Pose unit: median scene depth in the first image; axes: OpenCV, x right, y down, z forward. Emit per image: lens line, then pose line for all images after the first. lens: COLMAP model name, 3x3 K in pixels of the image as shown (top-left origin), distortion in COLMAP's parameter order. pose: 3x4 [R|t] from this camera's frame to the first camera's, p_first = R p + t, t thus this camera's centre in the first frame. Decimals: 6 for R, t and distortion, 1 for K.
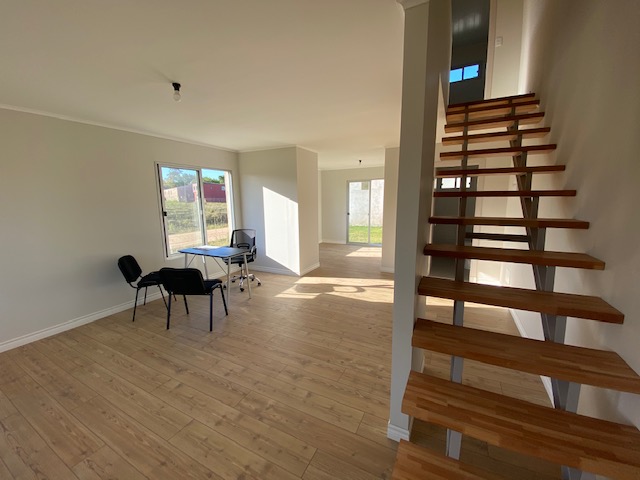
lens RADIAL K [[257.7, 0, 320.2], [0, 257.7, 242.1], [0, 0, 1]] dist [0.000925, -0.009476]
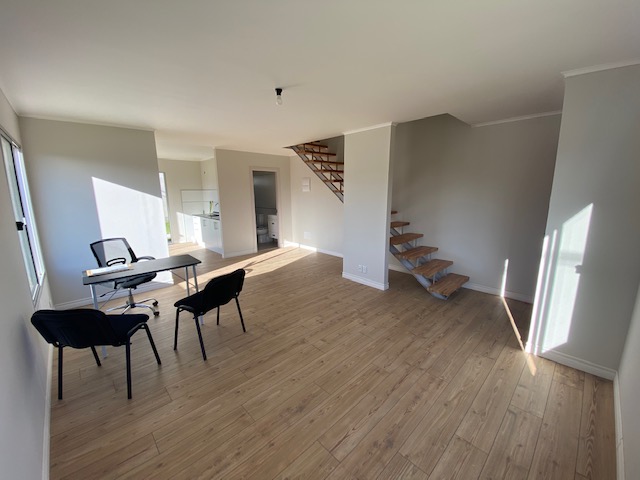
lens RADIAL K [[260.7, 0, 320.2], [0, 260.7, 237.1], [0, 0, 1]] dist [0.001370, -0.010239]
pose [[0.314258, -0.158136, 0.936074, -1.526574], [0.166325, 0.979949, 0.109710, -0.071073], [-0.934654, 0.121216, 0.334259, 0.483180]]
